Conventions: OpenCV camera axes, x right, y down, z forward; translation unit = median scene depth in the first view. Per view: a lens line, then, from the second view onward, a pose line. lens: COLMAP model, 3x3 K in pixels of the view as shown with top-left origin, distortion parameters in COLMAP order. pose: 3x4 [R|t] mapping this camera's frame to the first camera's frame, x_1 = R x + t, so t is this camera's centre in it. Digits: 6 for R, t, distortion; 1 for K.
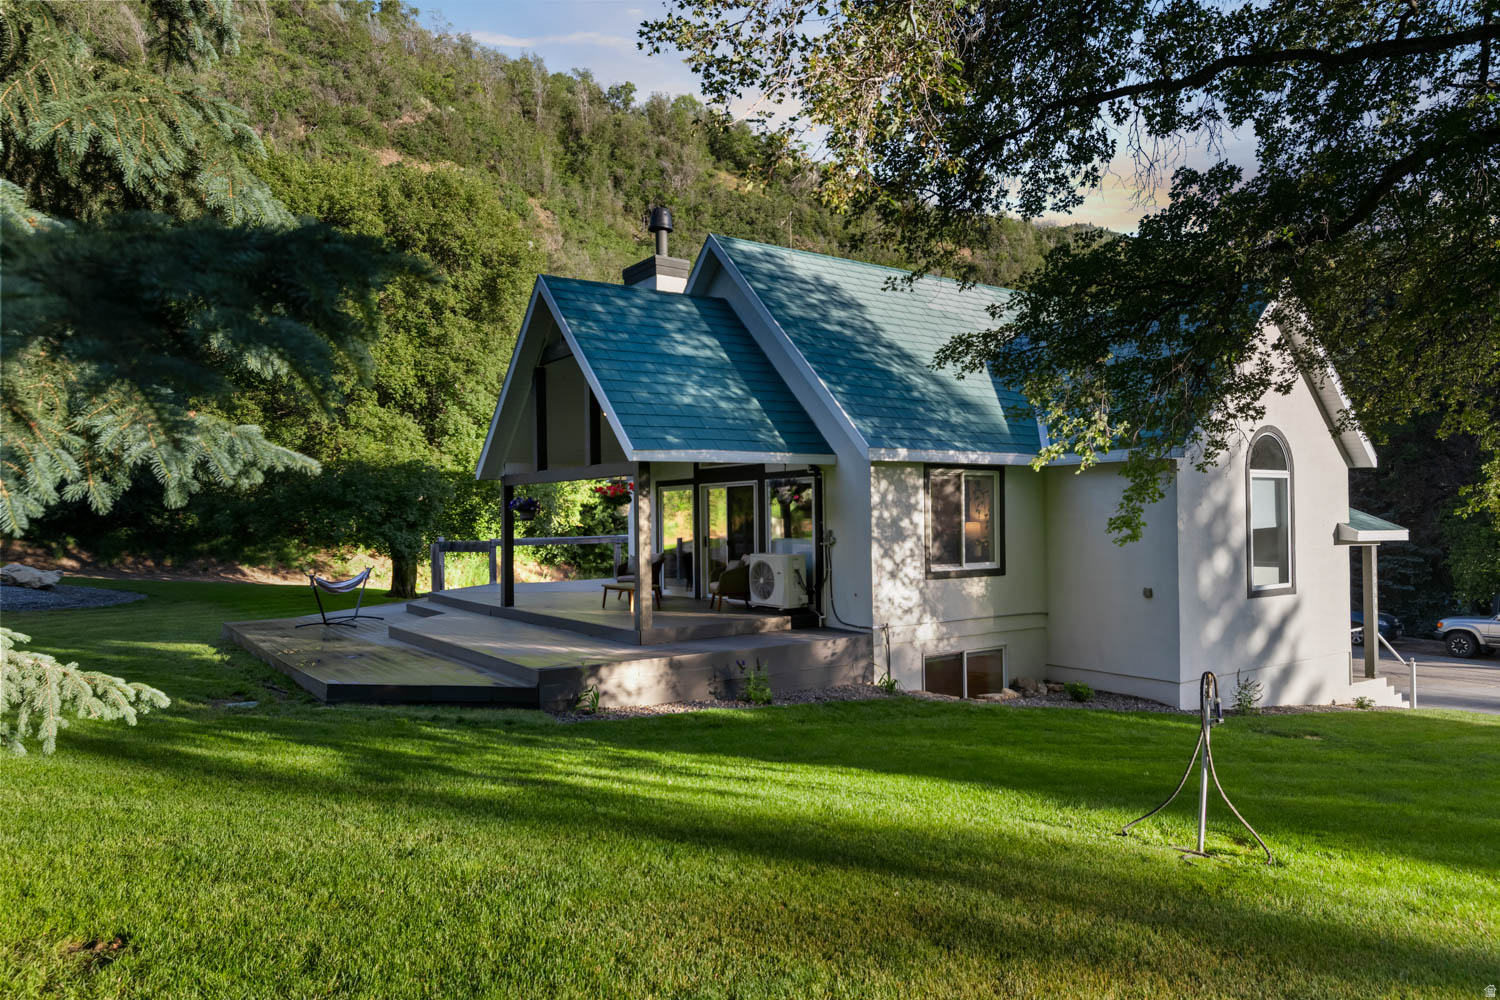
lens RADIAL K [[980.3, 0, 754.7], [0, 980.3, 509.7], [0, 0, 1]] dist [0.011376, -0.004739]
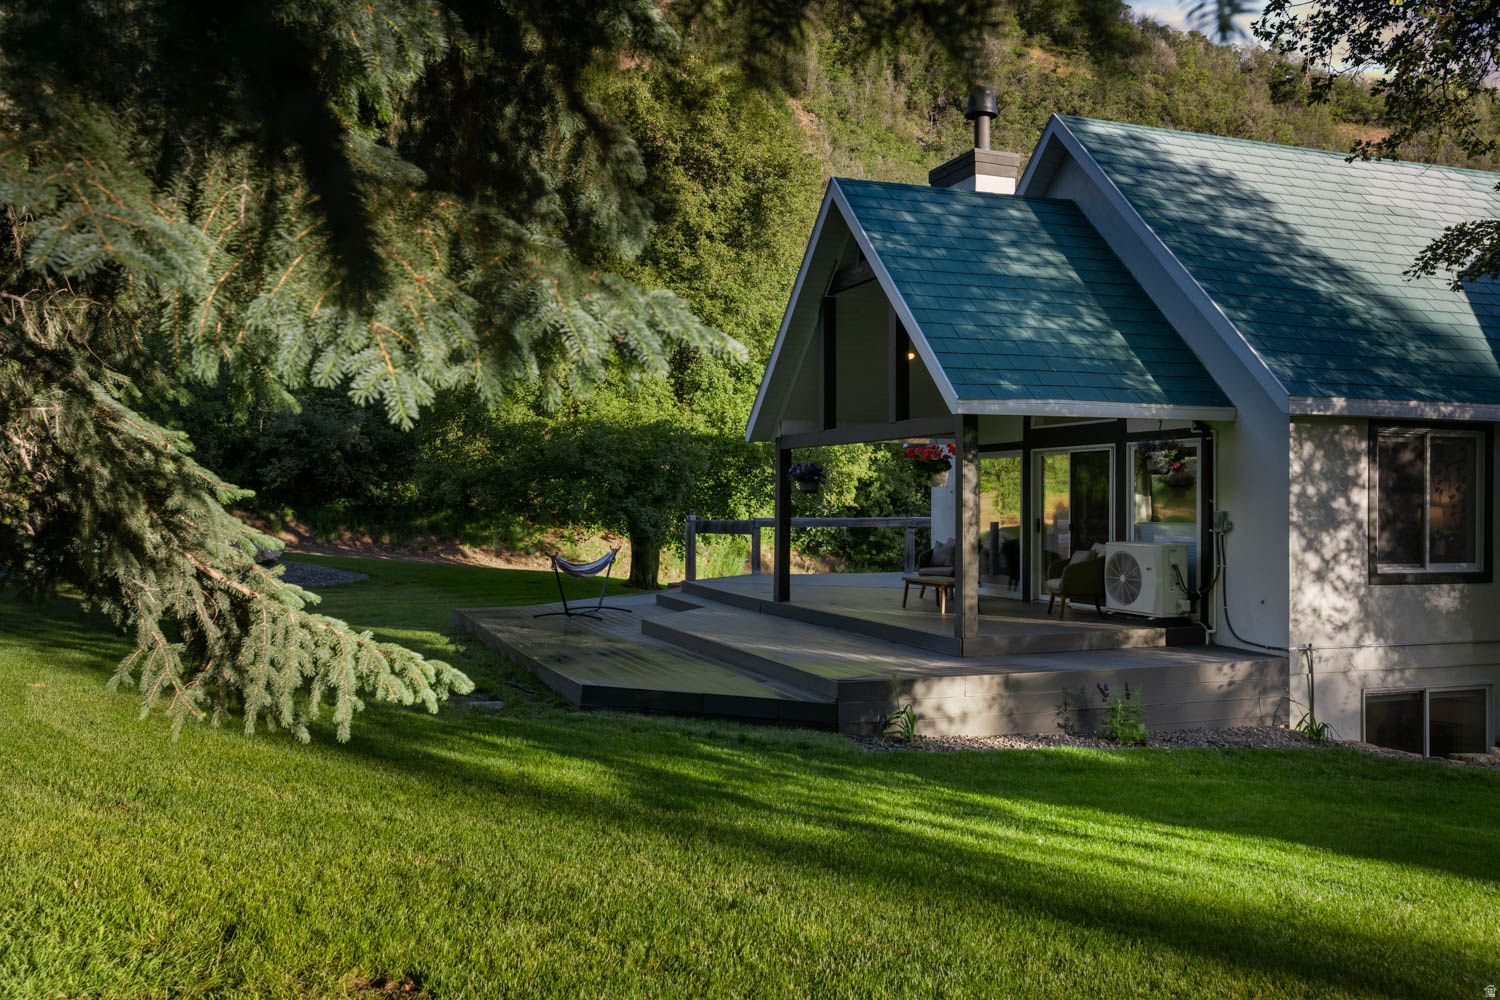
lens RADIAL K [[1244.5, 0, 750.3], [0, 1244.5, 495.2], [0, 0, 1]] dist [0.012892, 0.013436]
pose [[0.969228, 0.015935, -0.245648, -0.036585], [-0.014954, 0.999871, 0.005857, 0.008797], [0.245710, -0.002004, 0.969341, 0.023006]]
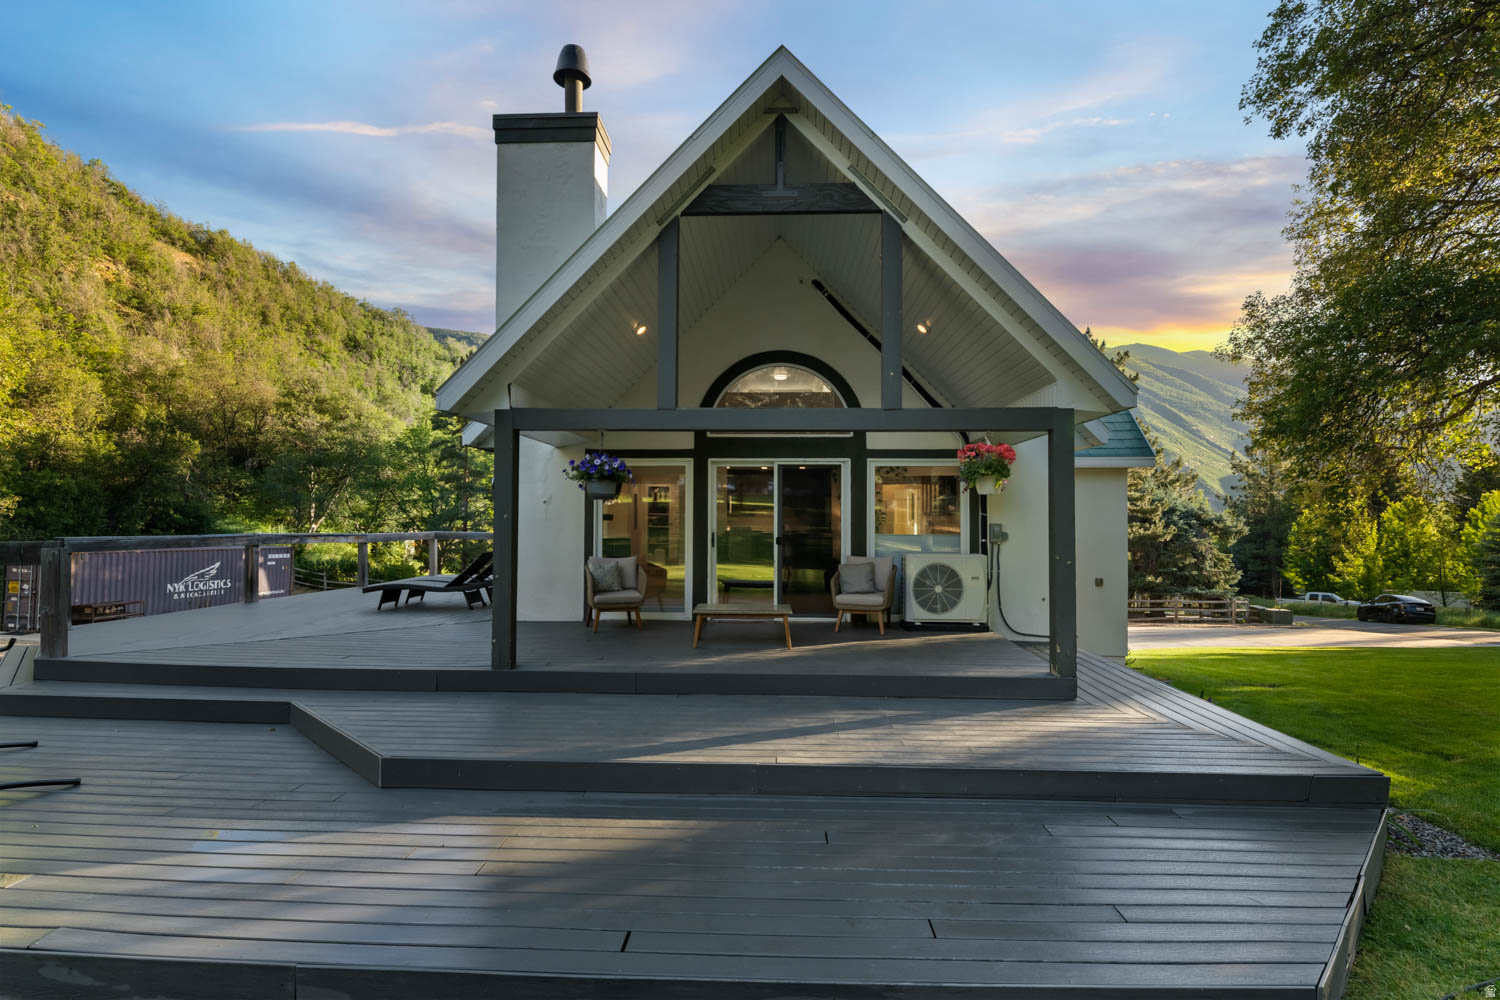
lens RADIAL K [[750.2, 0, 749.1], [0, 750.2, 502.4], [0, 0, 1]] dist [-0.000947, -0.000067]
pose [[0.602084, 0.035284, 0.797653, -0.574866], [-0.020283, 0.999377, -0.028897, 0.026190], [-0.798175, 0.001220, 0.602424, 0.793903]]
